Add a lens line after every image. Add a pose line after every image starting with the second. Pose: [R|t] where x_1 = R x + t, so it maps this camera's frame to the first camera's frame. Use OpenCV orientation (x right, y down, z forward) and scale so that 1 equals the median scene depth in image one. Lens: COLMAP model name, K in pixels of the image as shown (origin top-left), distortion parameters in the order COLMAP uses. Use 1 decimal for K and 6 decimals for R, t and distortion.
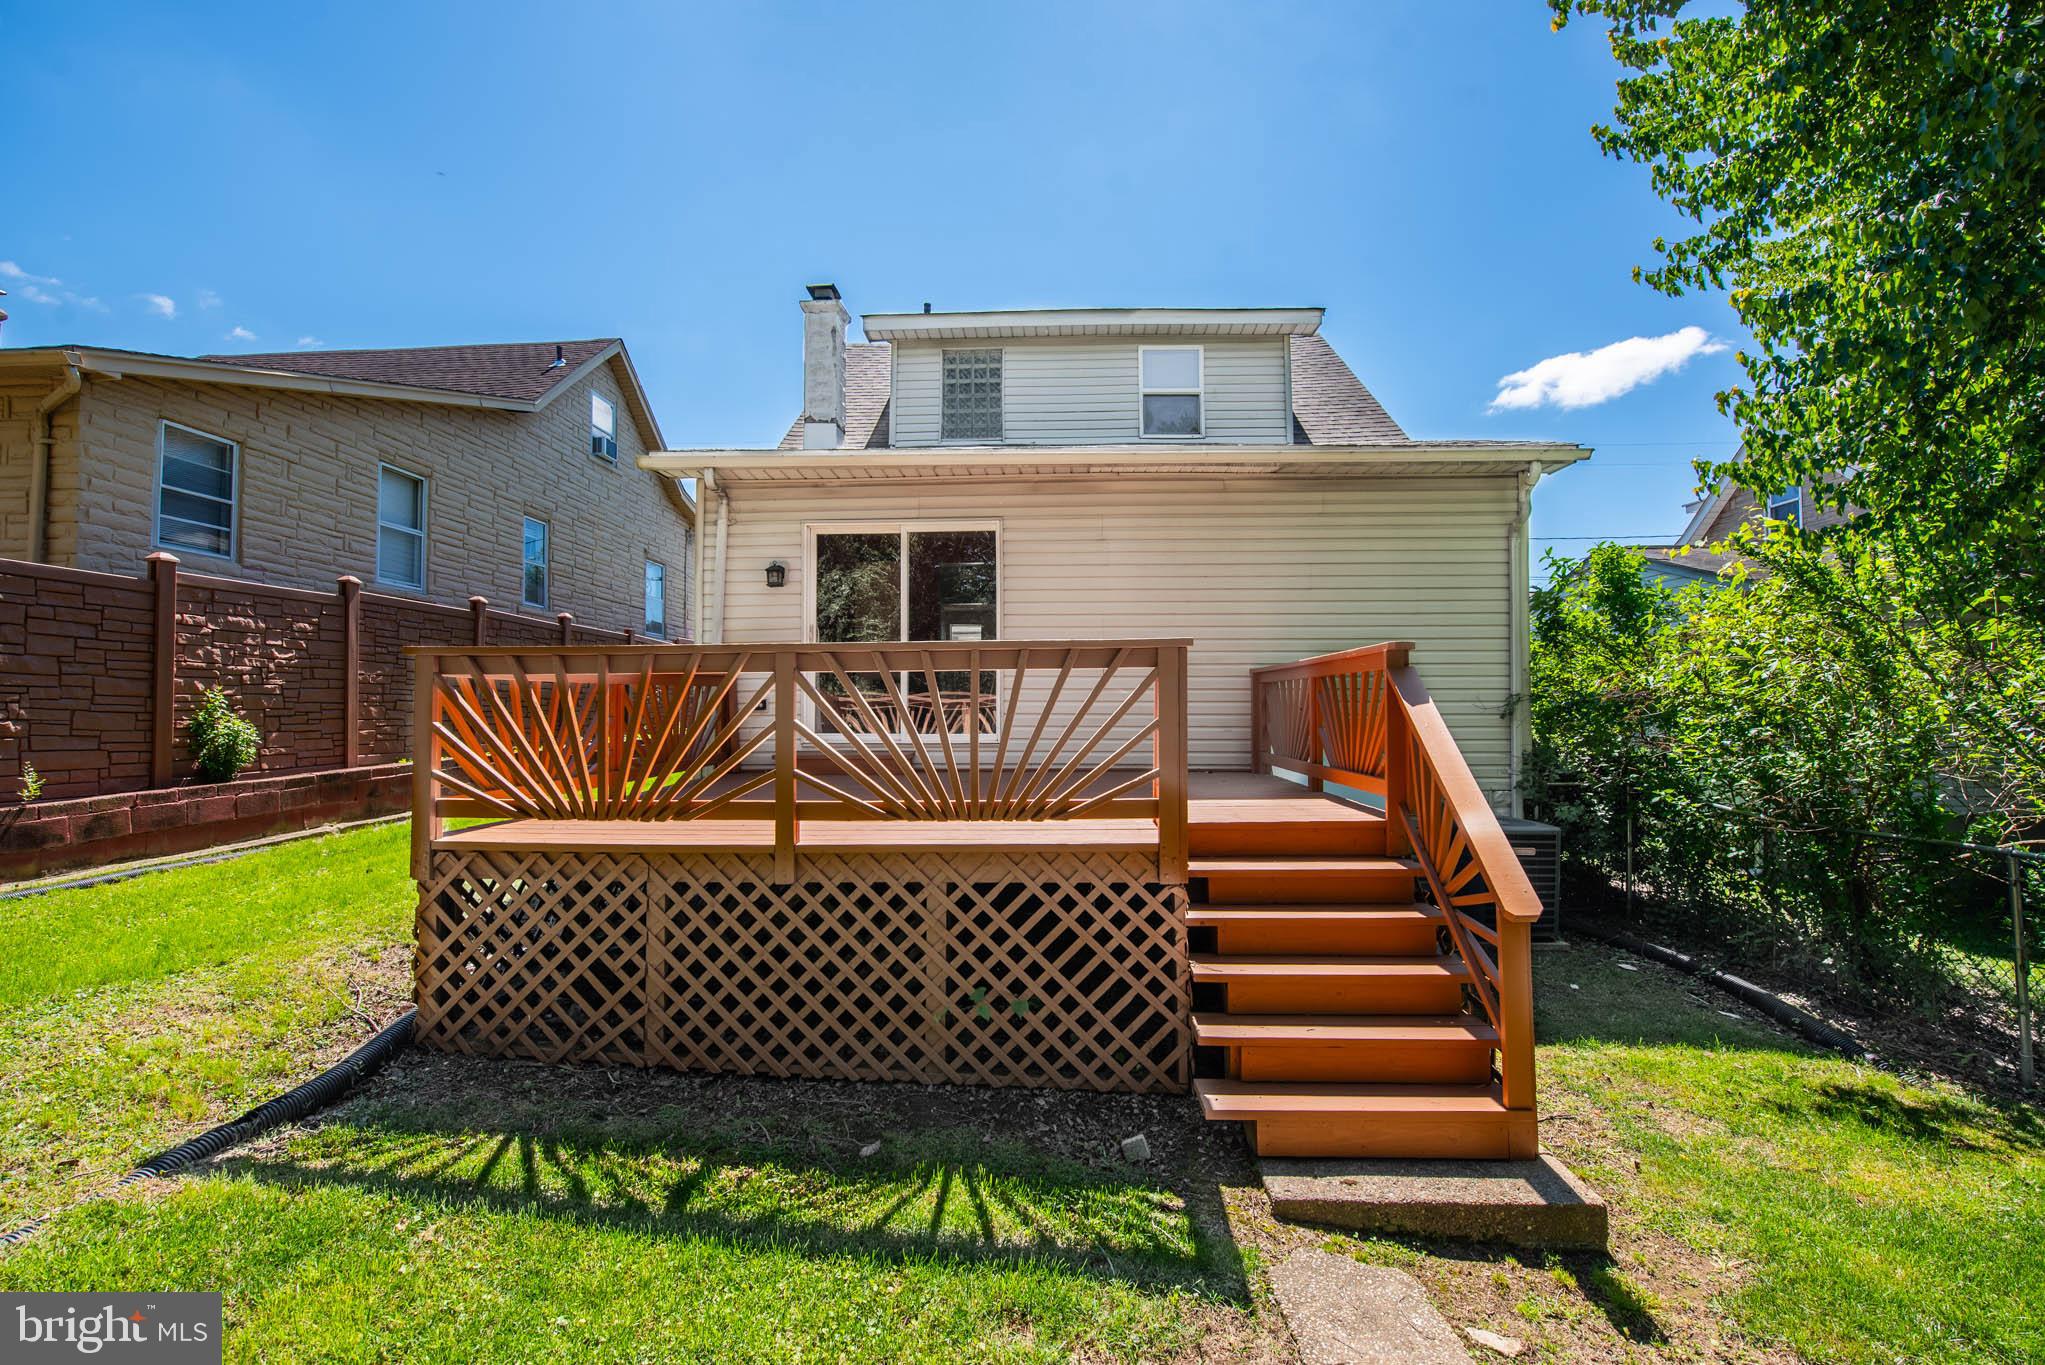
lens RADIAL K [[840.6, 0, 1012.1], [0, 840.6, 679.5], [0, 0, 1]] dist [-0.017234, -0.001366]
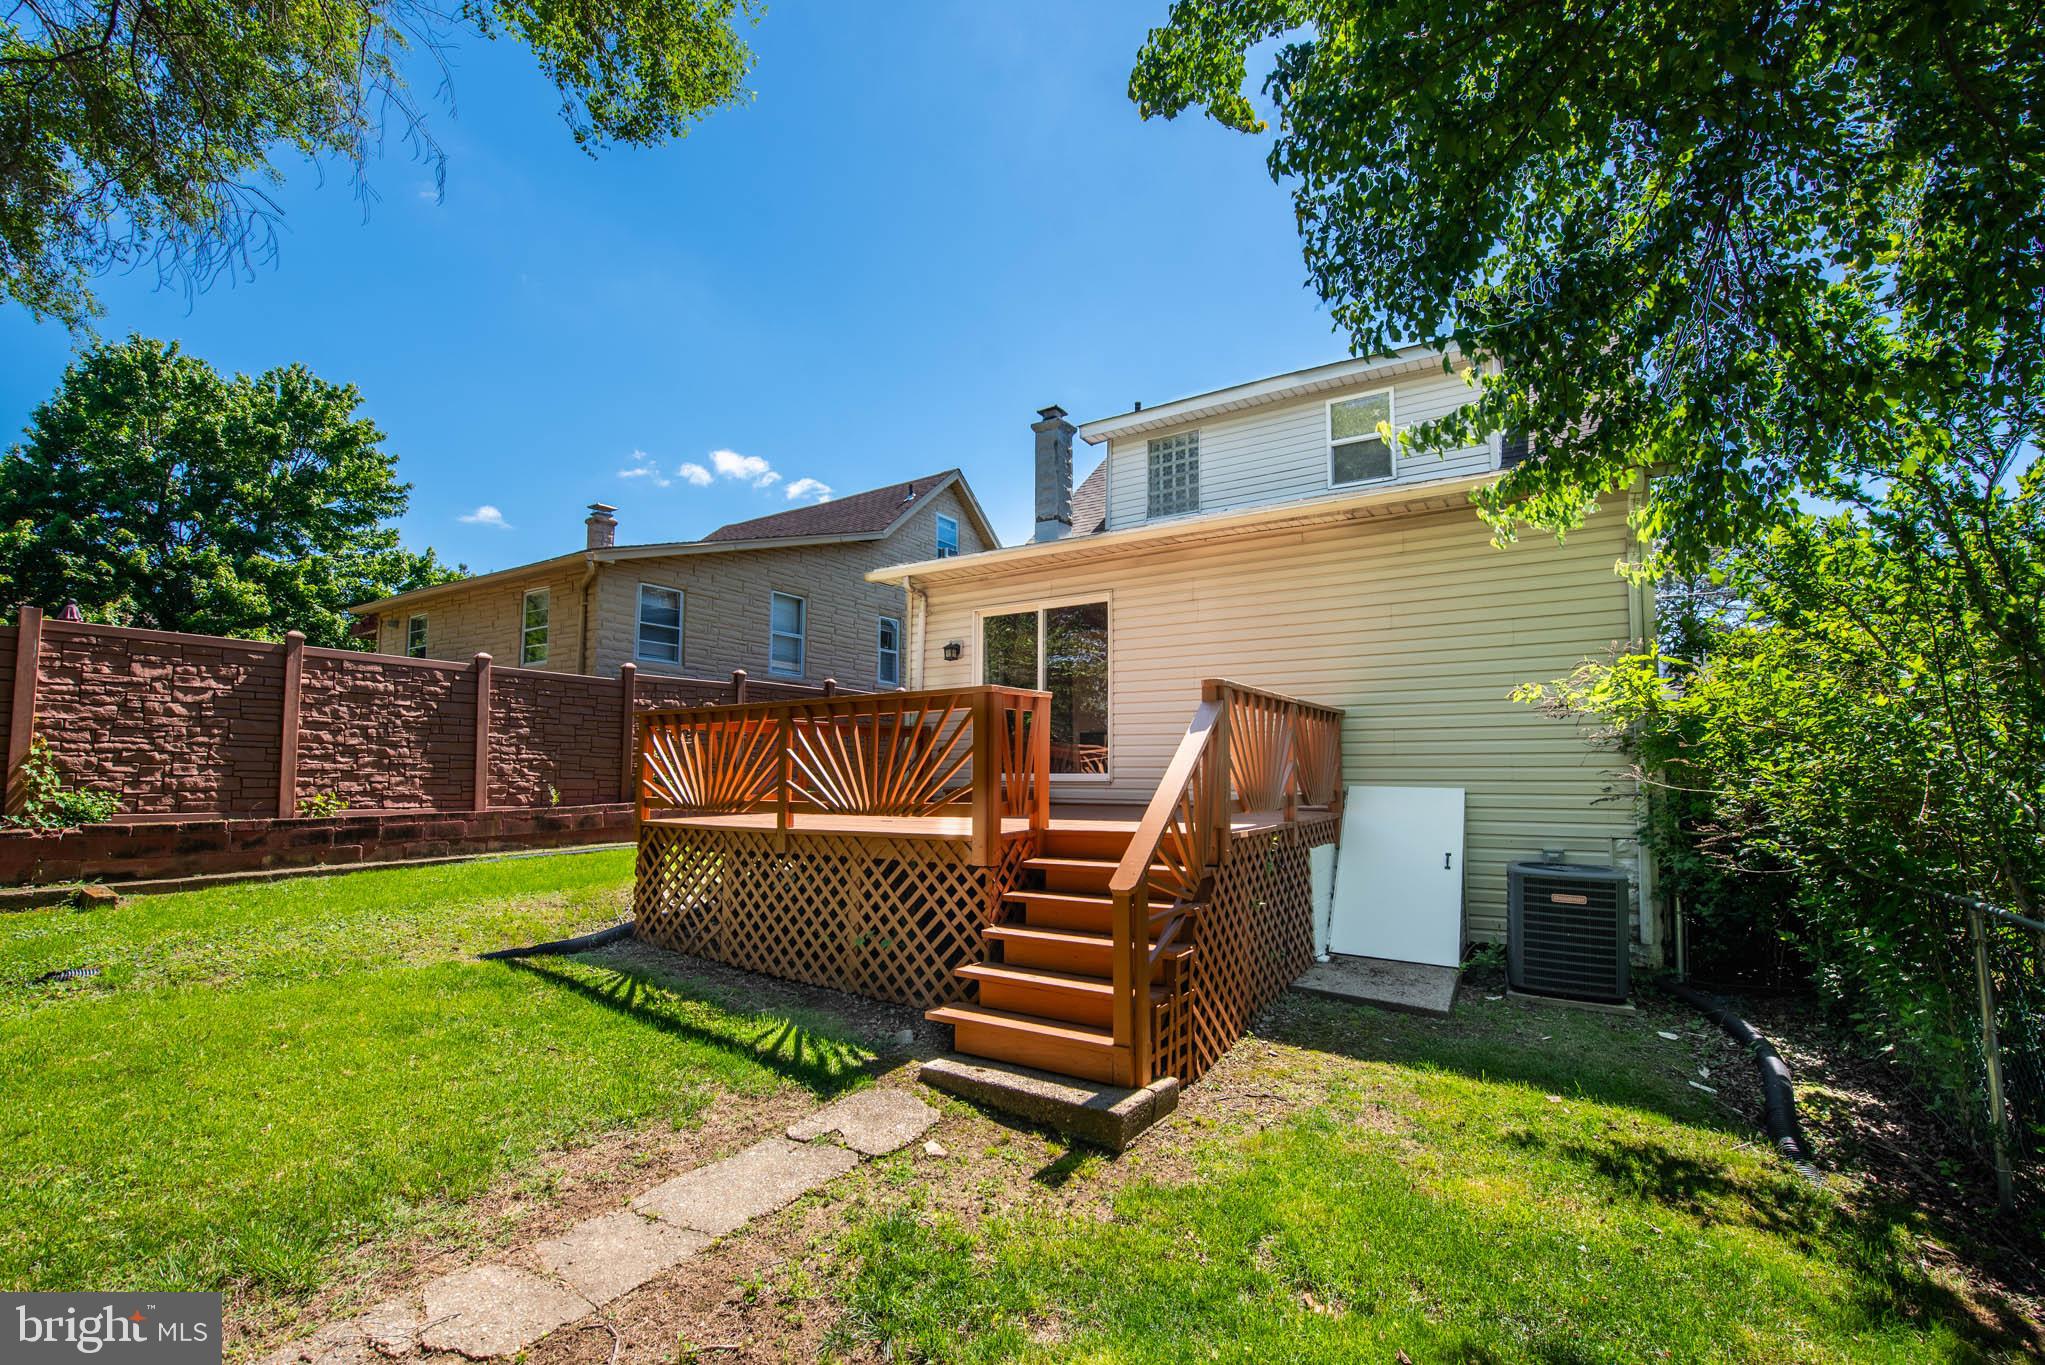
lens RADIAL K [[840.6, 0, 1018.9], [0, 840.6, 698.6], [0, 0, 1]] dist [-0.017234, -0.001366]
pose [[0.868787, -0.041077, -0.493480, 0.900301], [0.015059, 0.998284, -0.056584, 0.048107], [0.494957, 0.041728, 0.867915, -0.160749]]
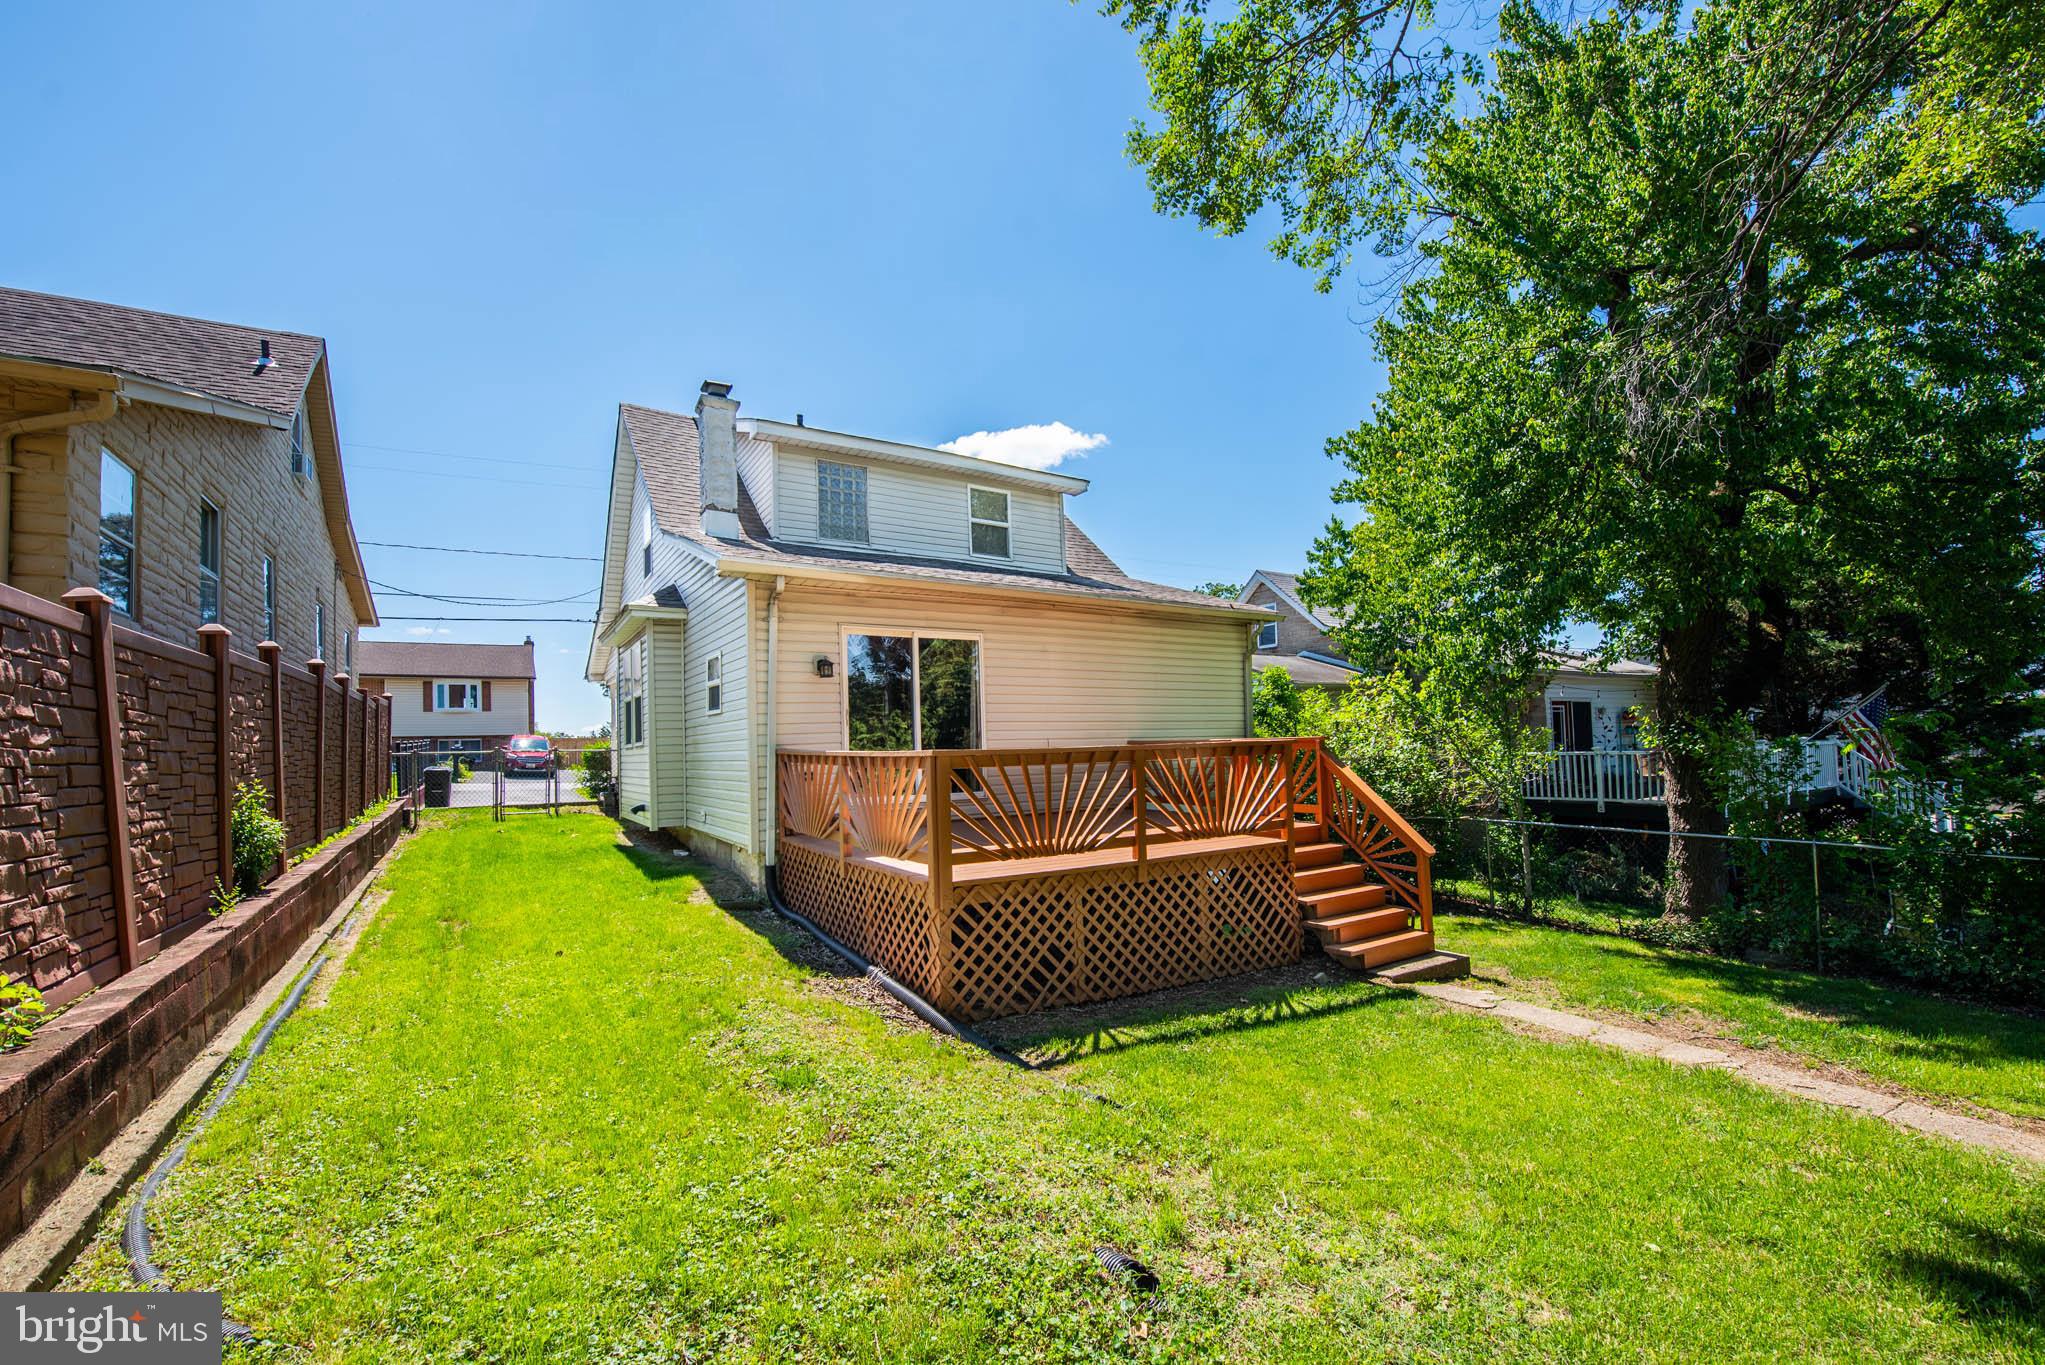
lens RADIAL K [[840.6, 0, 1022.6], [0, 840.6, 720.2], [0, 0, 1]] dist [-0.017234, -0.001366]
pose [[0.823269, -0.000101, 0.567652, -1.454059], [0.003826, 0.999978, -0.005372, -0.083742], [-0.567639, 0.006594, 0.823251, -0.296702]]
